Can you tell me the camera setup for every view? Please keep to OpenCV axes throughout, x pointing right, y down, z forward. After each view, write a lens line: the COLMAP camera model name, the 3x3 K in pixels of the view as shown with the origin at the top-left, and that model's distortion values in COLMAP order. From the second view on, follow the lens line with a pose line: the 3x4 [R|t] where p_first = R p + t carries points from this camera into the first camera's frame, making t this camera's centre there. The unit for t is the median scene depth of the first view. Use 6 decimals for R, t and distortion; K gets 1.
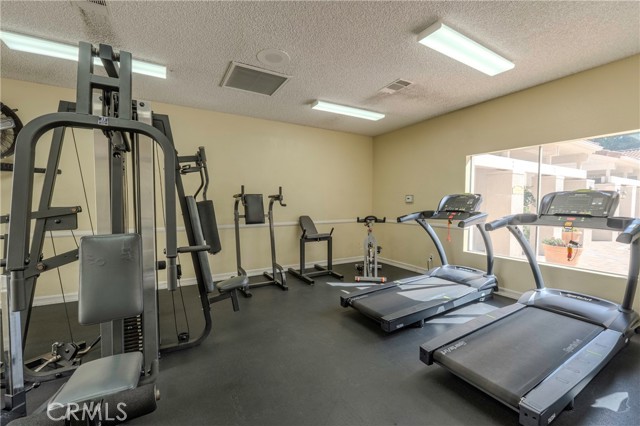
lens RADIAL K [[265.1, 0, 320.6], [0, 265.1, 212.6], [0, 0, 1]] dist [-0.011034, 0.001554]
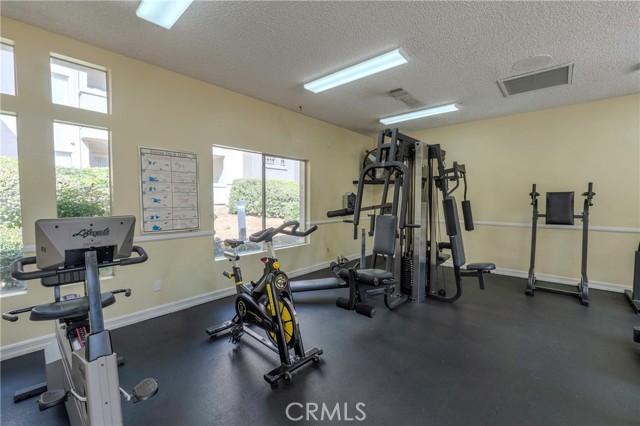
lens RADIAL K [[265.1, 0, 317.9], [0, 265.1, 212.3], [0, 0, 1]] dist [-0.011034, 0.001554]
pose [[0.314472, 0.042549, -0.948313, 0.356963], [-0.039497, 0.998716, 0.031712, 0.003688], [0.948445, 0.027483, 0.315749, -0.073540]]
